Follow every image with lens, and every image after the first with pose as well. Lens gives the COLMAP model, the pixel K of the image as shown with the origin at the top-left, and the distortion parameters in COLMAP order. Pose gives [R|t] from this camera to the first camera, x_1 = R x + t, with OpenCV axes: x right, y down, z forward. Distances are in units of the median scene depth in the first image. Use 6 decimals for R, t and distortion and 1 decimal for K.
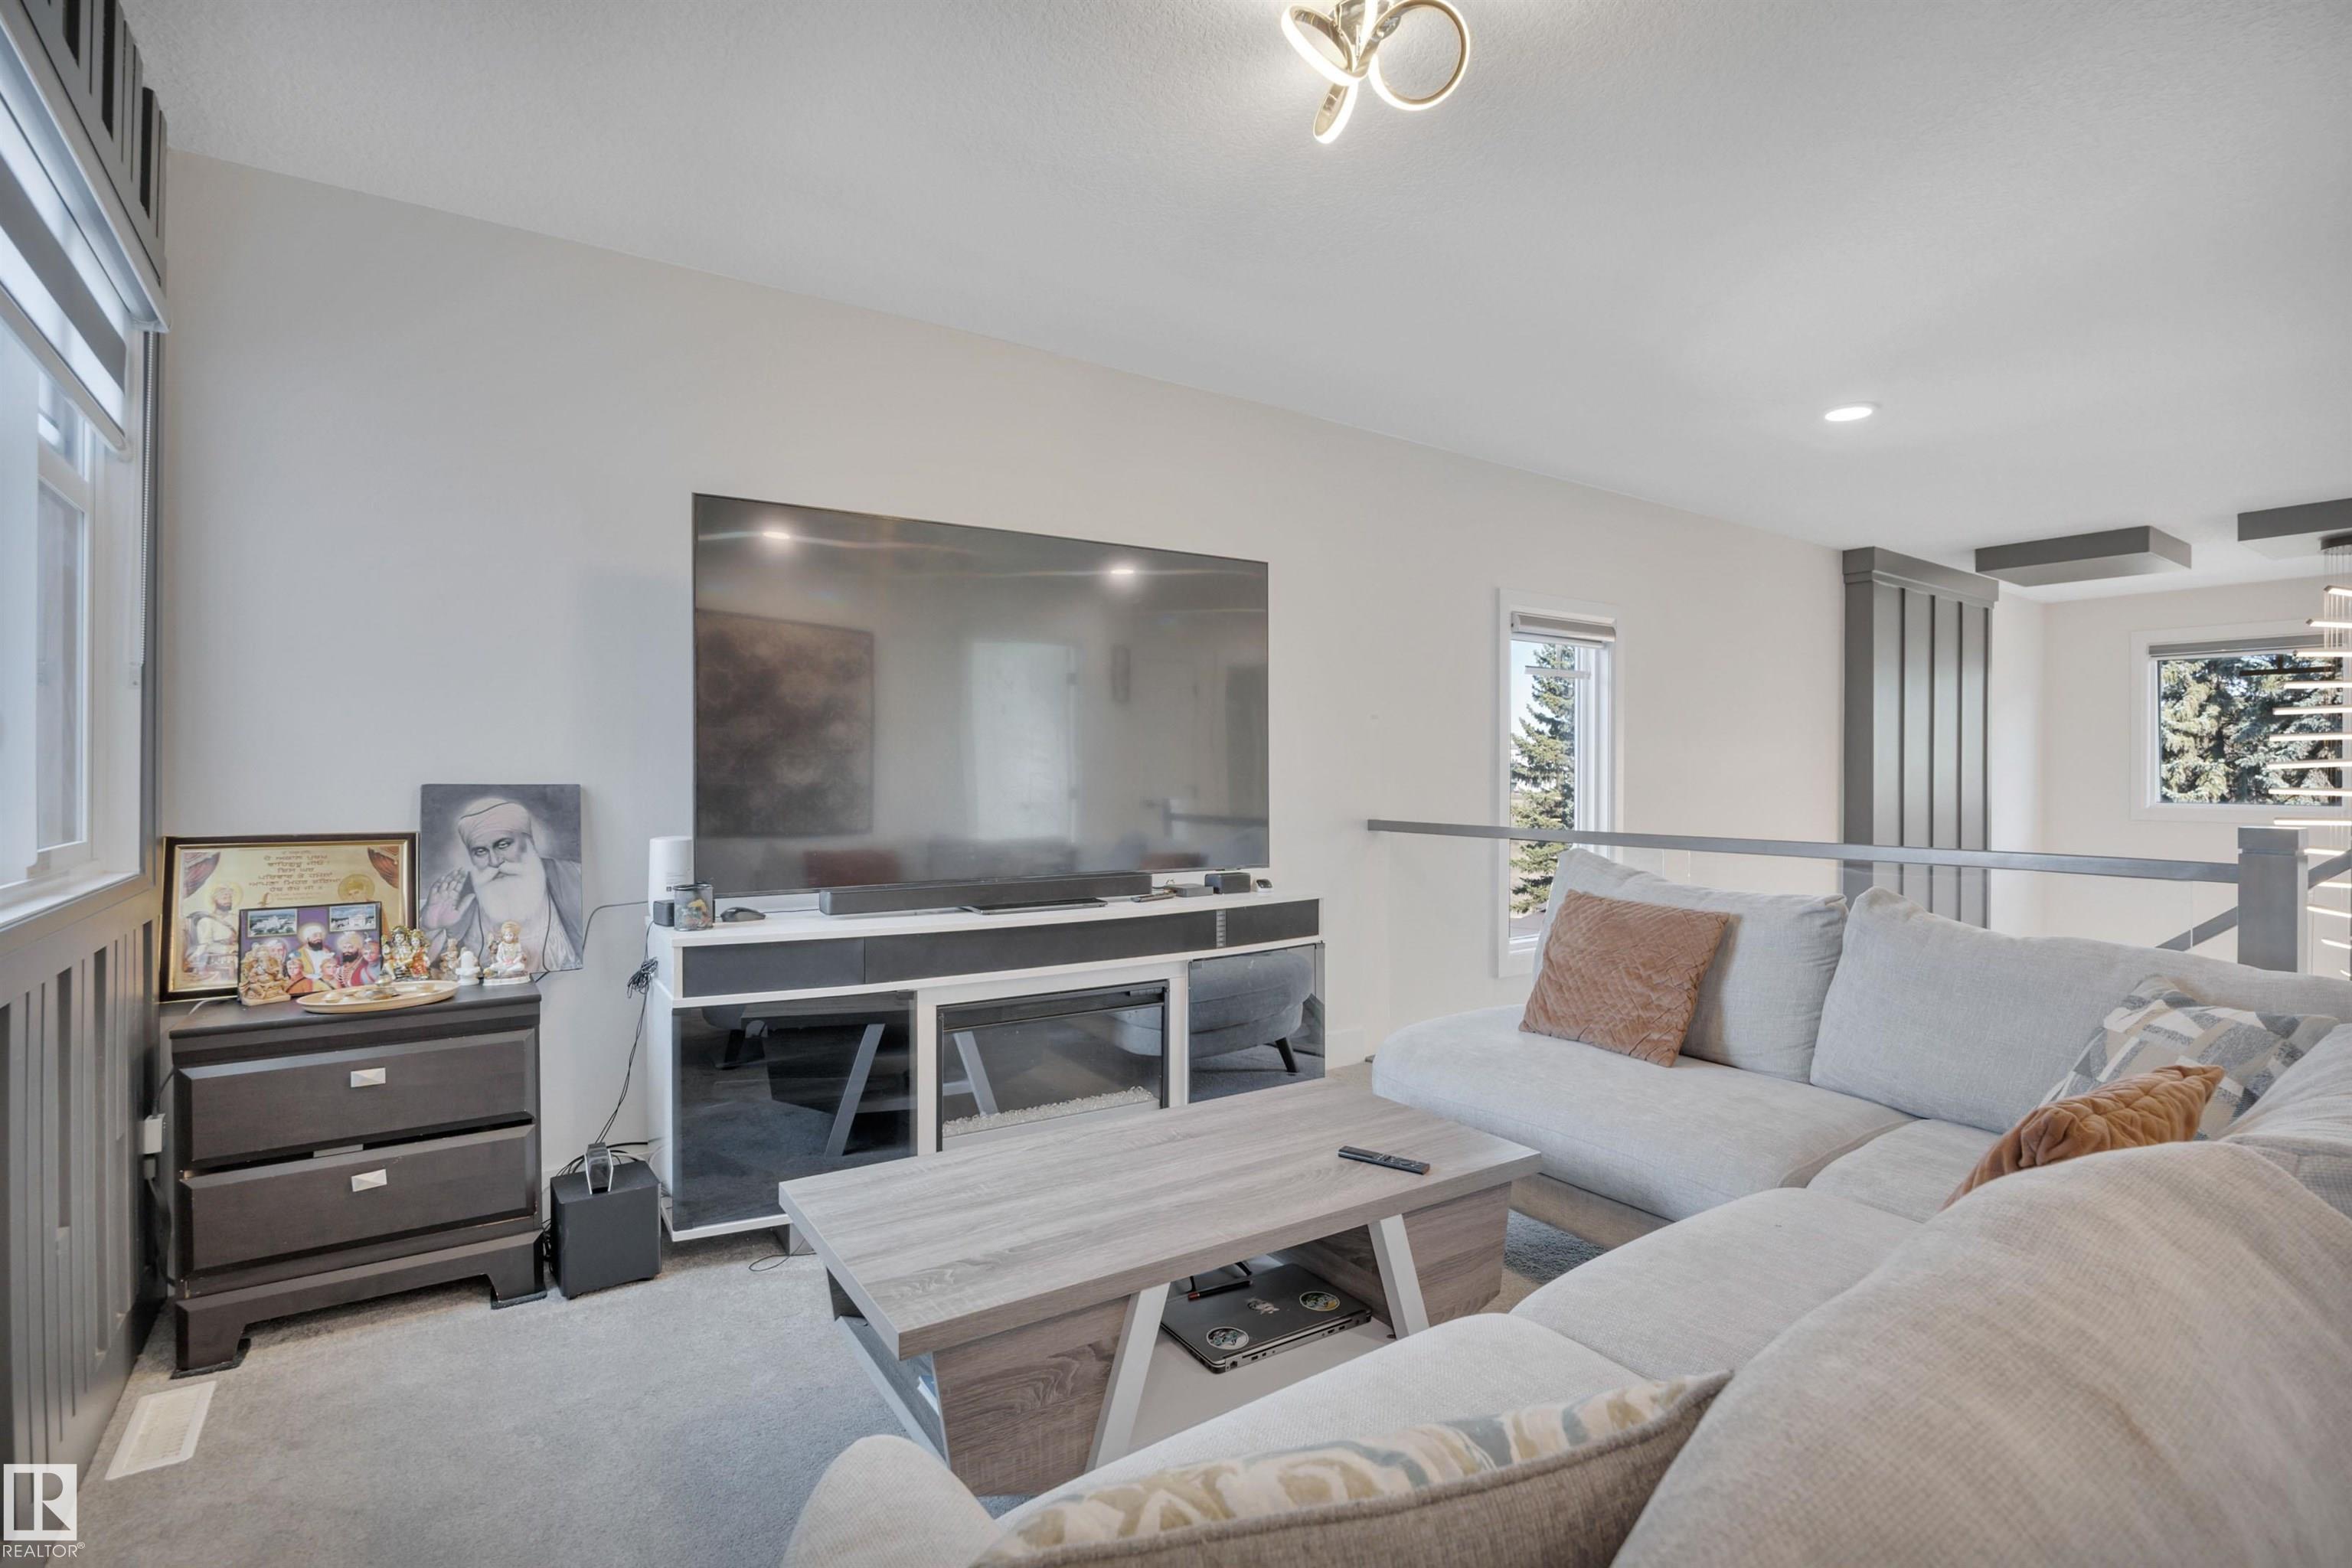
lens RADIAL K [[1099.7, 0, 1176.0], [0, 1099.7, 784.0], [0, 0, 1]] dist [-0.002202, -0.000422]
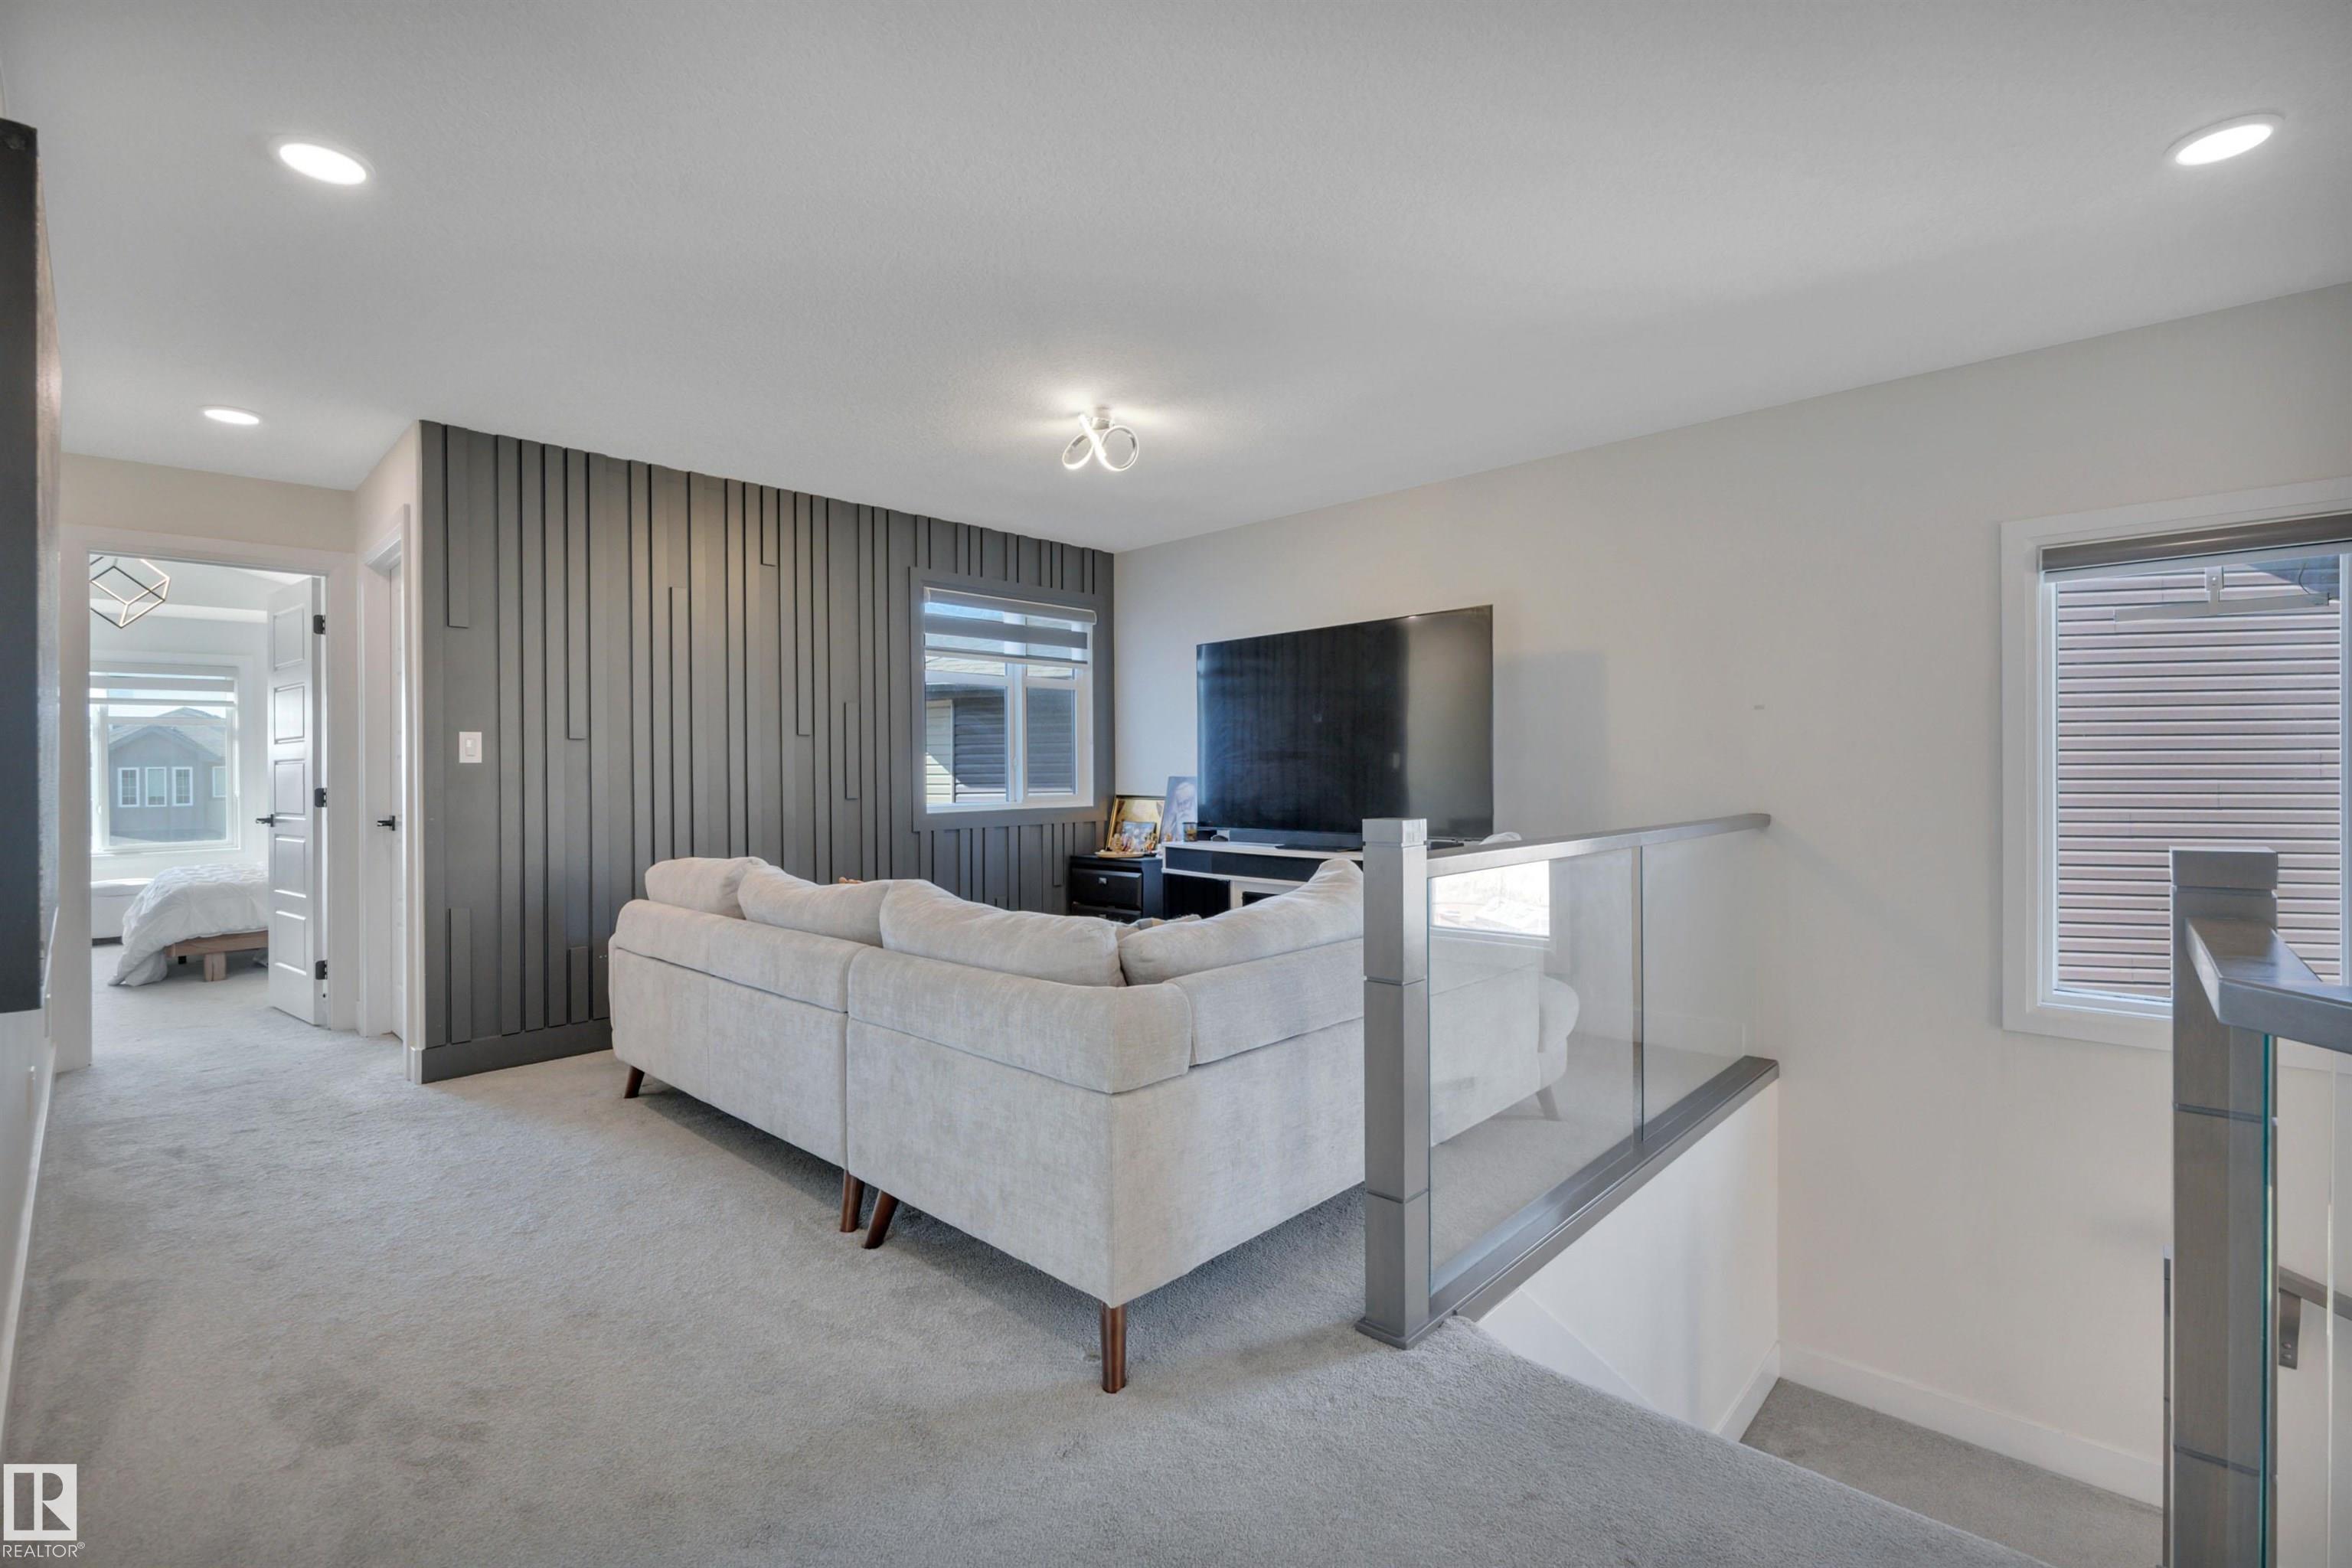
lens RADIAL K [[1034.9, 0, 1173.7], [0, 1034.9, 771.0], [0, 0, 1]] dist [-0.000550, -0.000136]
pose [[0.199839, -0.010258, -0.979775, 1.985351], [0.003445, 0.999946, -0.009767, 0.012429], [0.979823, -0.001424, 0.199863, 0.685143]]
